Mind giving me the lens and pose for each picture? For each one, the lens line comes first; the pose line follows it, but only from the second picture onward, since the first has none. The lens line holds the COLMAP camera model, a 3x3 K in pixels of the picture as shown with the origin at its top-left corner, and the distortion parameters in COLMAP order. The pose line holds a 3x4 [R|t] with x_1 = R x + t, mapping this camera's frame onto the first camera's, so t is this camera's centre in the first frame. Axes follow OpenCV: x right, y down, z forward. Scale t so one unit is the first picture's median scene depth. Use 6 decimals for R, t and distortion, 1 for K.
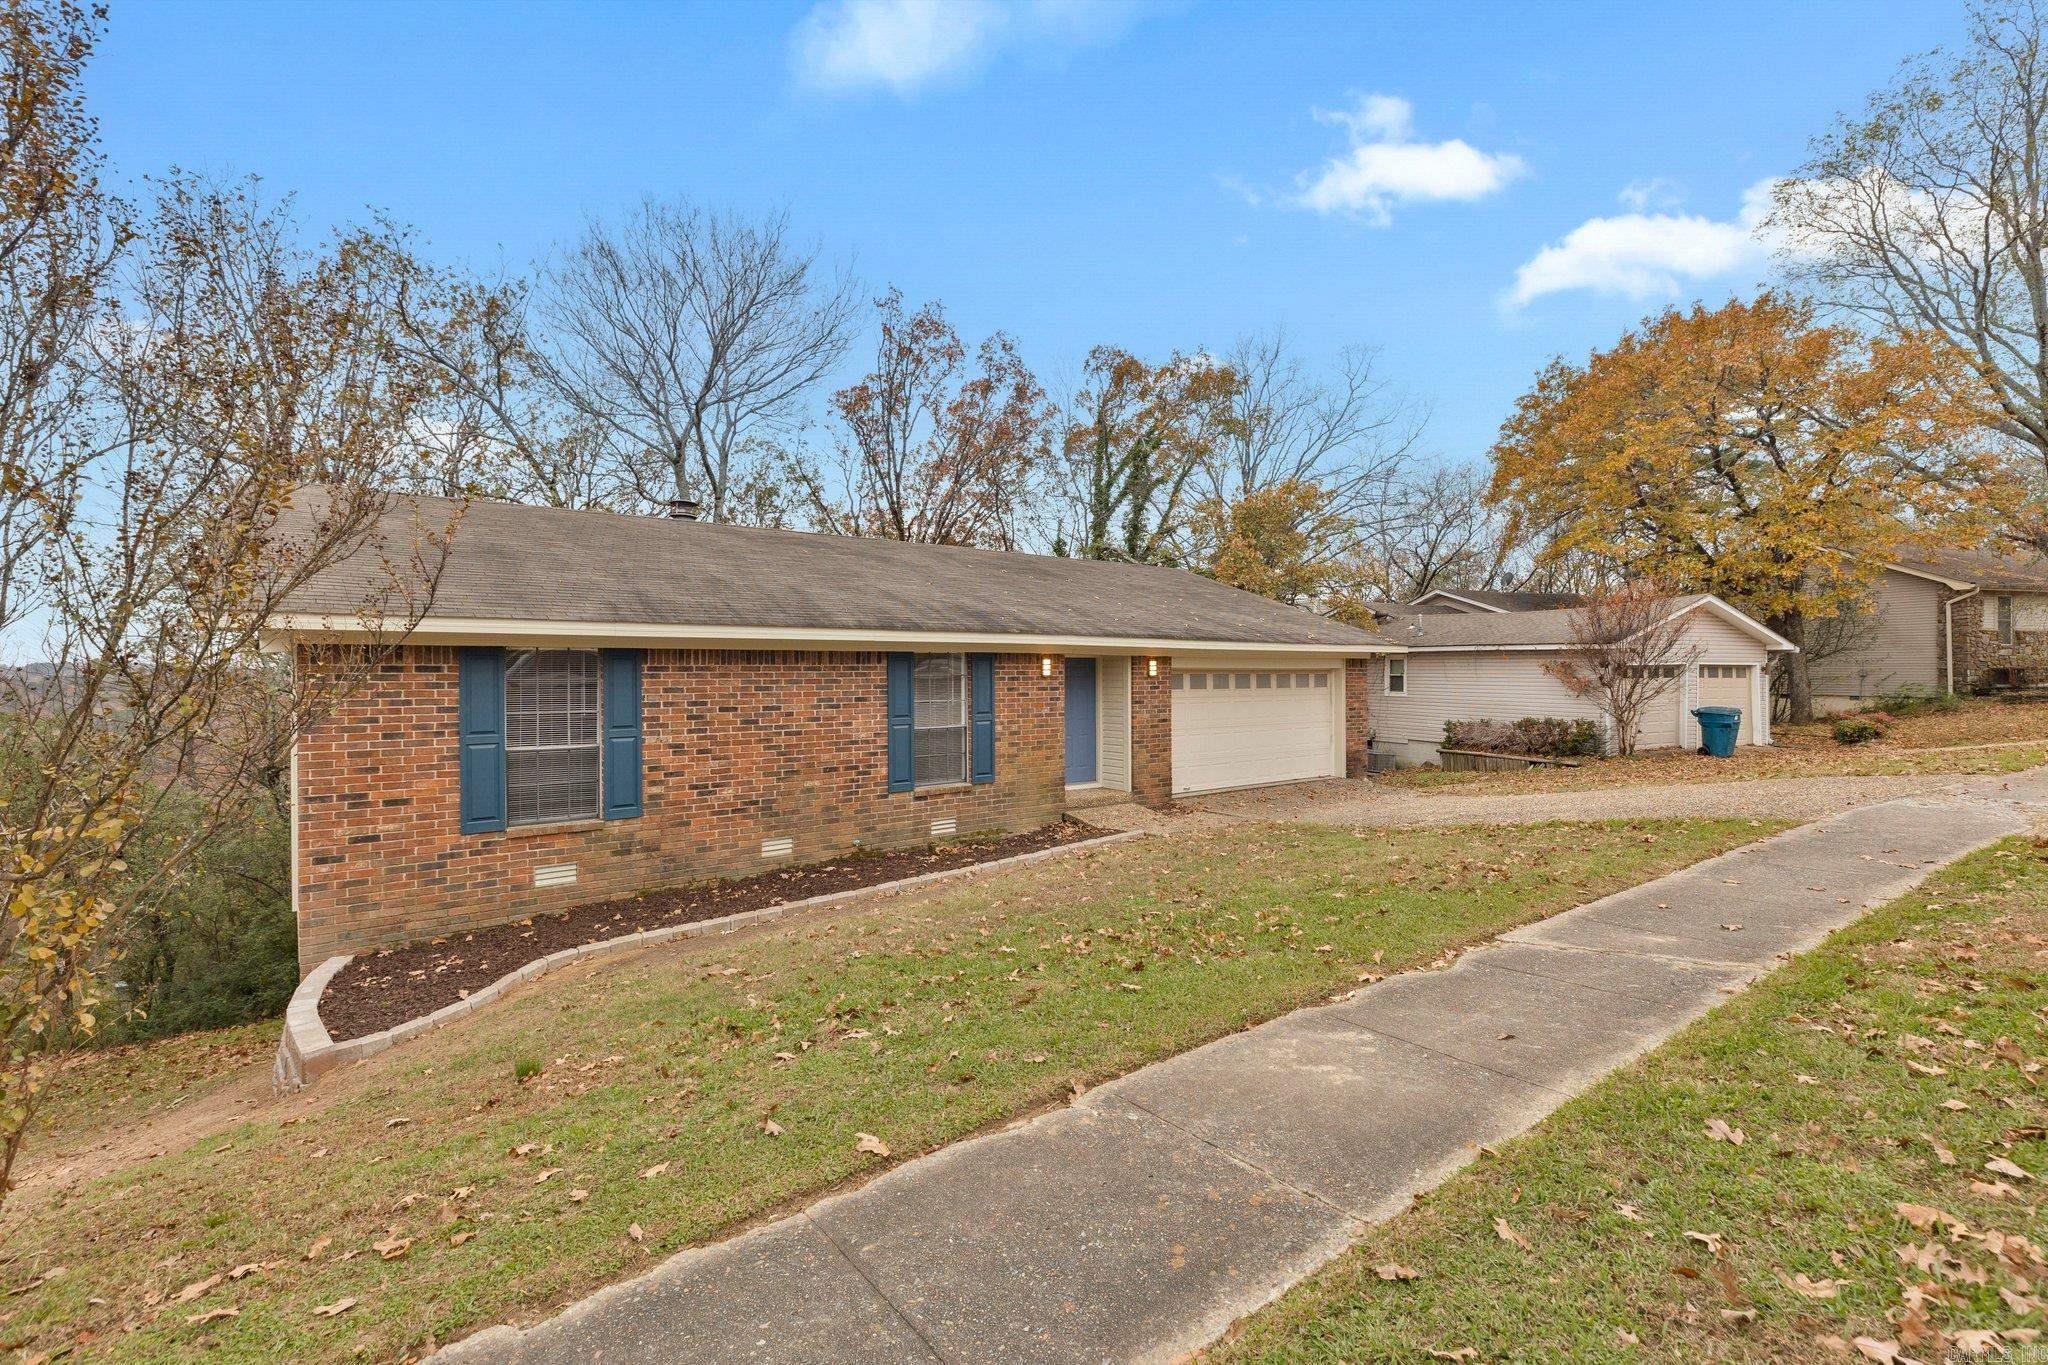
lens RADIAL K [[923.0, 0, 1024.6], [0, 923.0, 670.4], [0, 0, 1]] dist [0.006932, -0.001051]
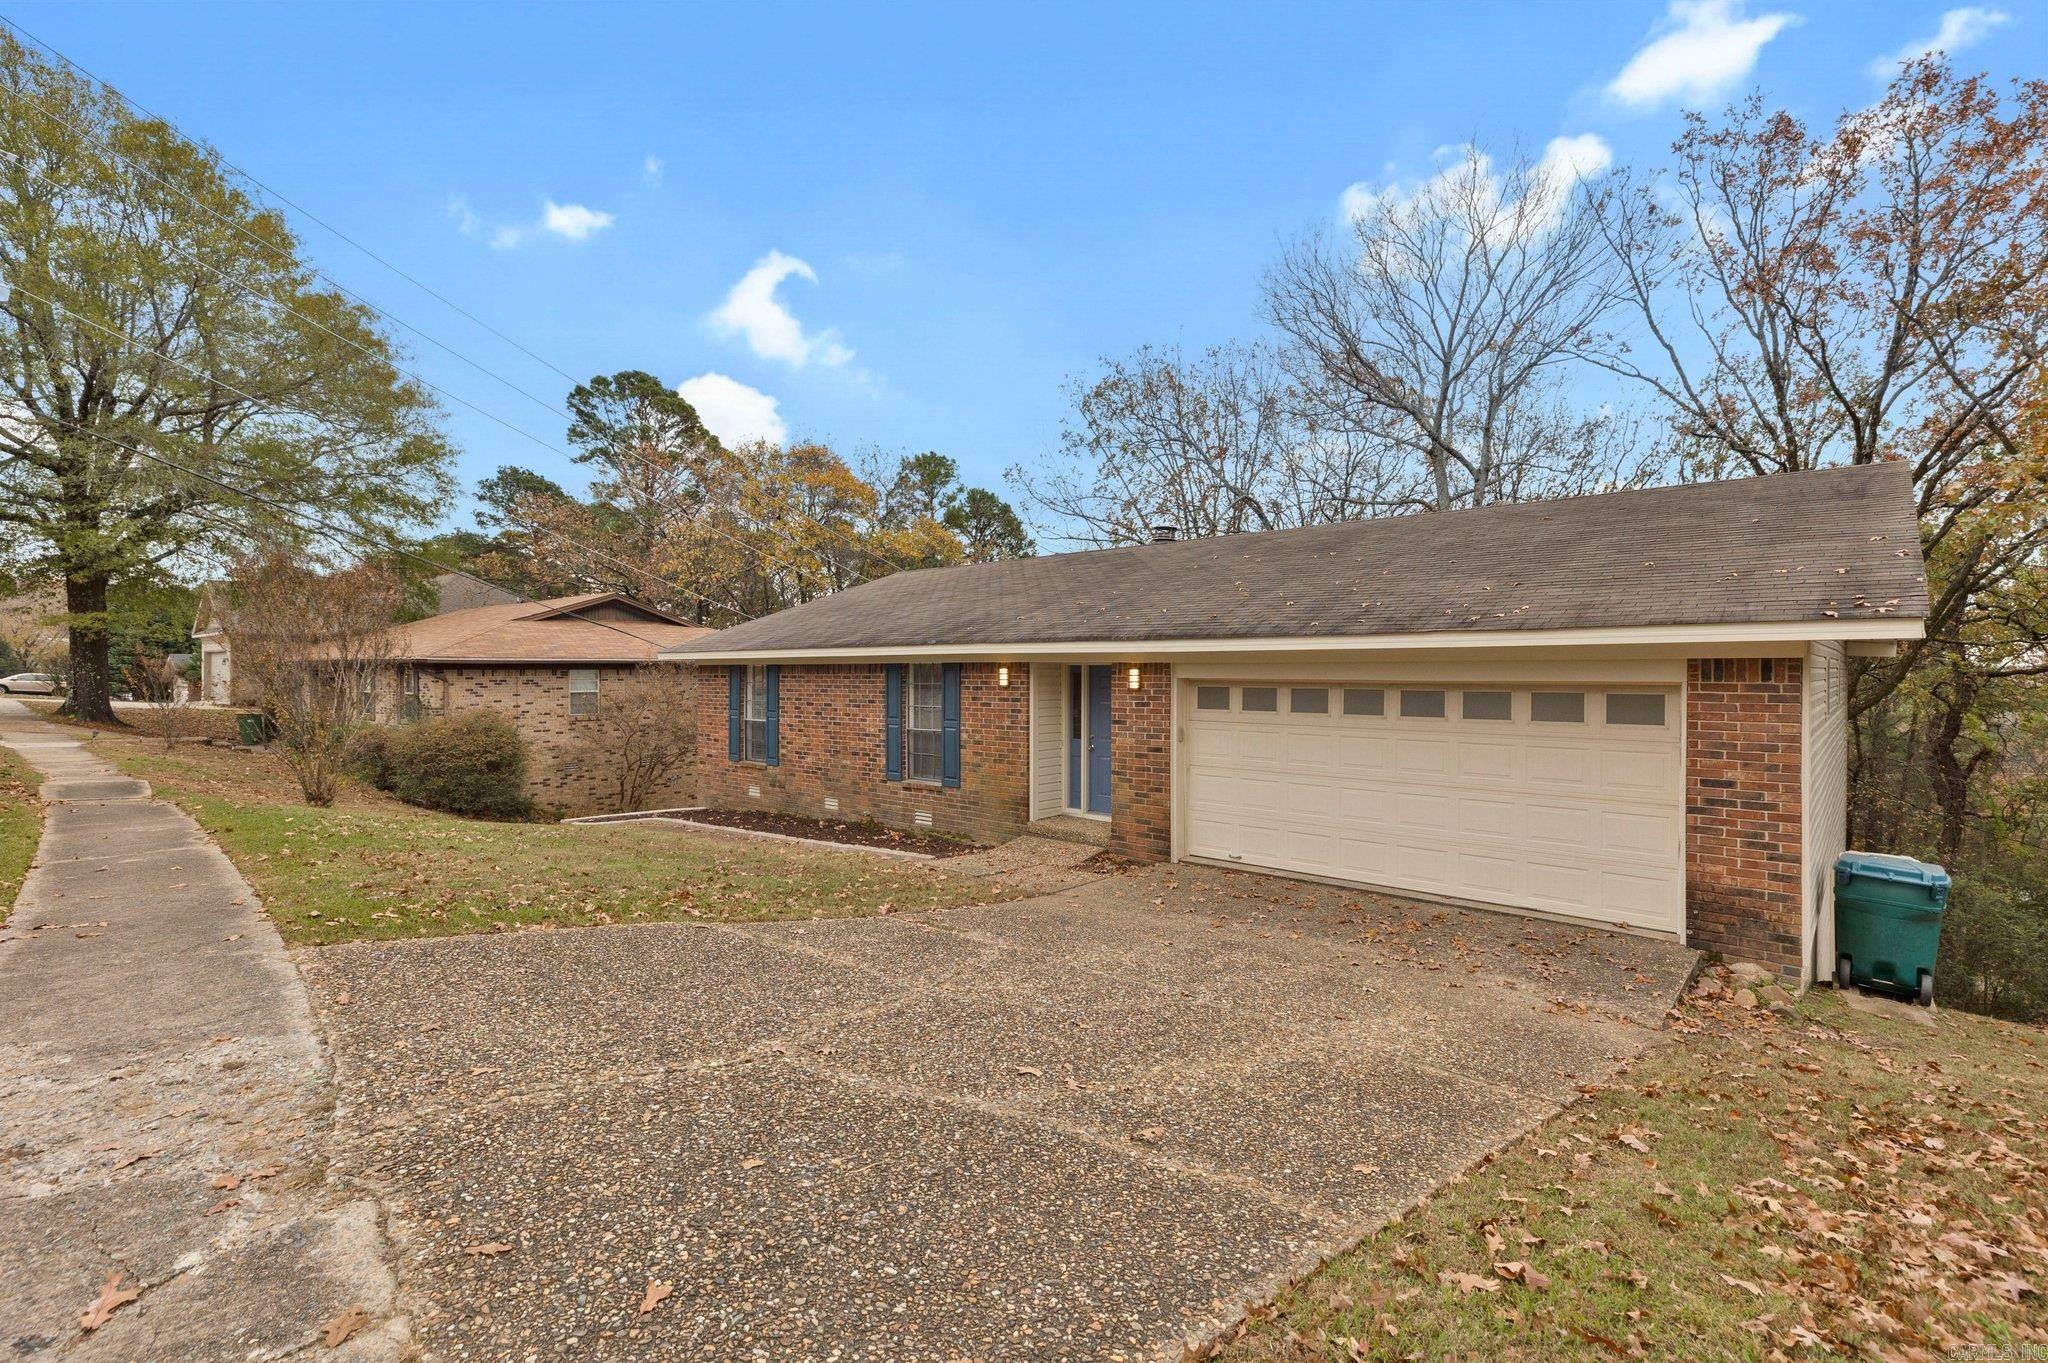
lens RADIAL K [[923.0, 0, 1024.5], [0, 923.0, 681.9], [0, 0, 1]] dist [0.006932, -0.001051]
pose [[0.167650, 0.001685, -0.985845, 1.008765], [-0.012855, 0.999917, -0.000477, 0.001992], [0.985763, 0.012753, 0.167658, 0.904048]]
